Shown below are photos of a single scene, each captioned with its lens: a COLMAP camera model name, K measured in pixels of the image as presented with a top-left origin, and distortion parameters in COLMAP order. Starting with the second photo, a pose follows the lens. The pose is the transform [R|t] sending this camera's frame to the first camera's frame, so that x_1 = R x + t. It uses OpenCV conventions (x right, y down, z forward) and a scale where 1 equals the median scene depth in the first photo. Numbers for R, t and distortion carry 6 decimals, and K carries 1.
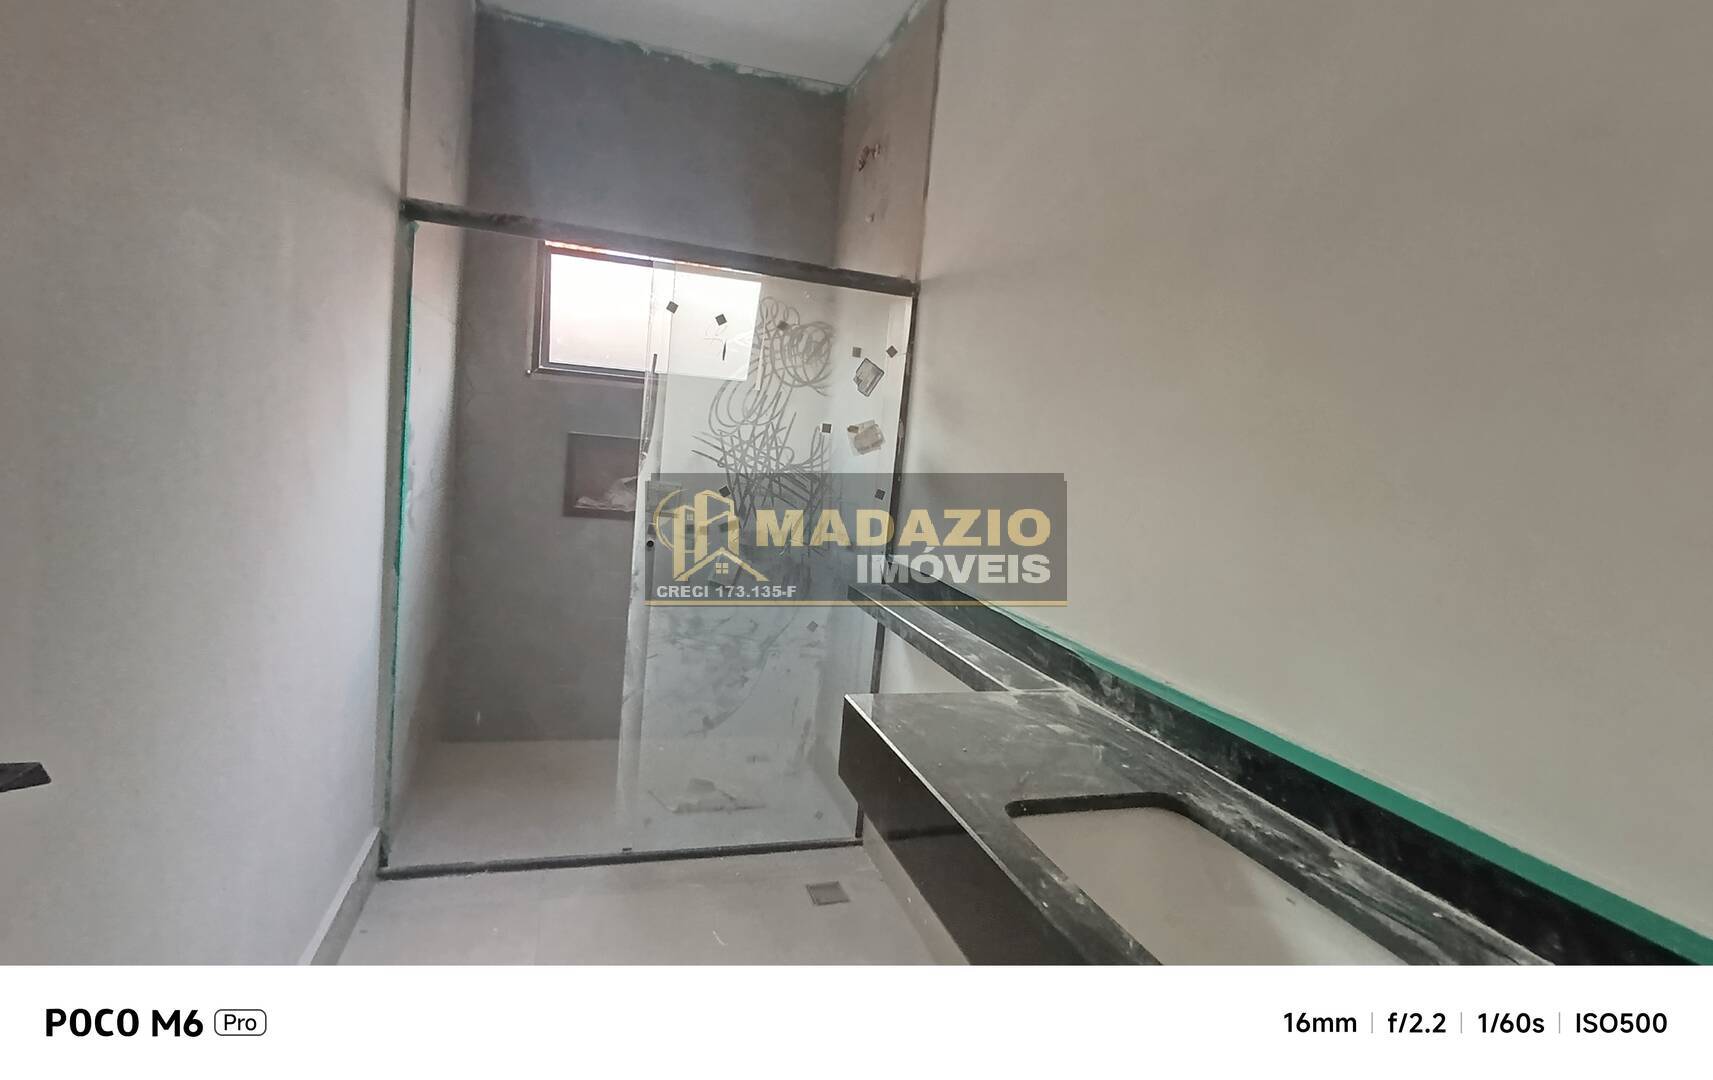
lens RADIAL K [[829.8, 0, 865.4], [0, 829.8, 533.5], [0, 0, 1]] dist [0.000465, 0.000256]
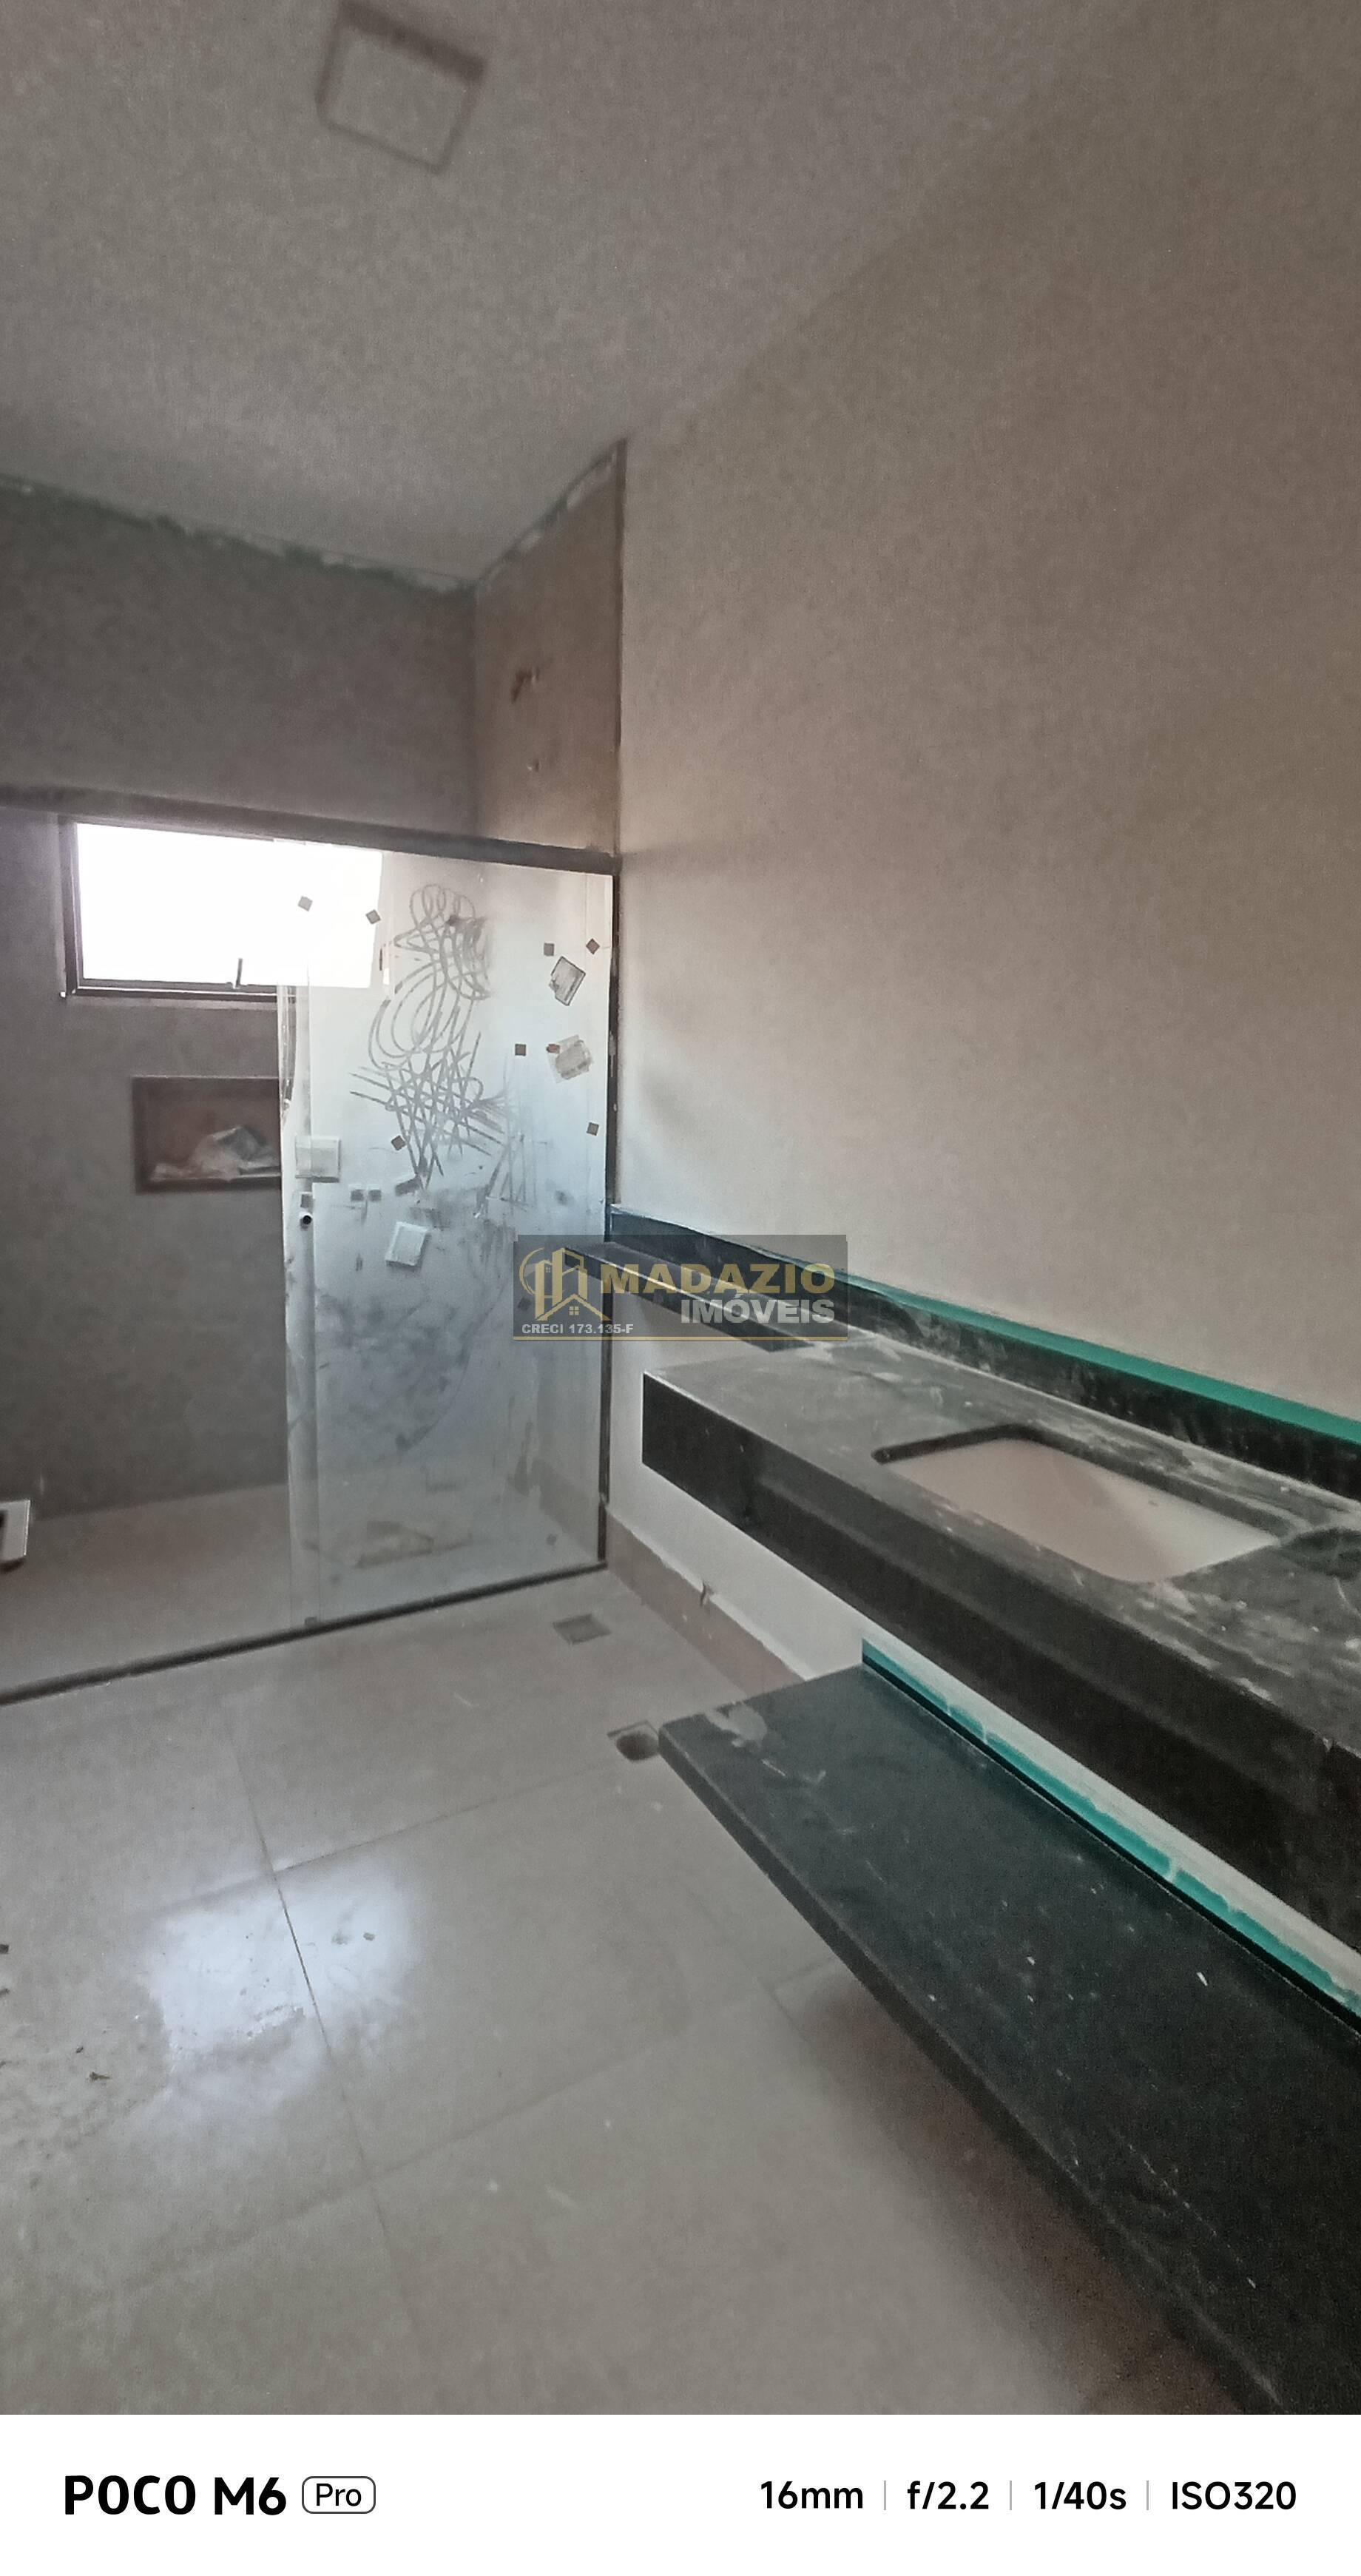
lens RADIAL K [[1194.5, 0, 680.2], [0, 1194.5, 1239.2], [0, 0, 1]] dist [-0.004412, -0.000298]
pose [[0.974137, -0.101050, 0.202104, -0.147112], [0.088649, 0.993634, 0.069522, -0.015362], [-0.207842, -0.049808, 0.976893, -0.136480]]
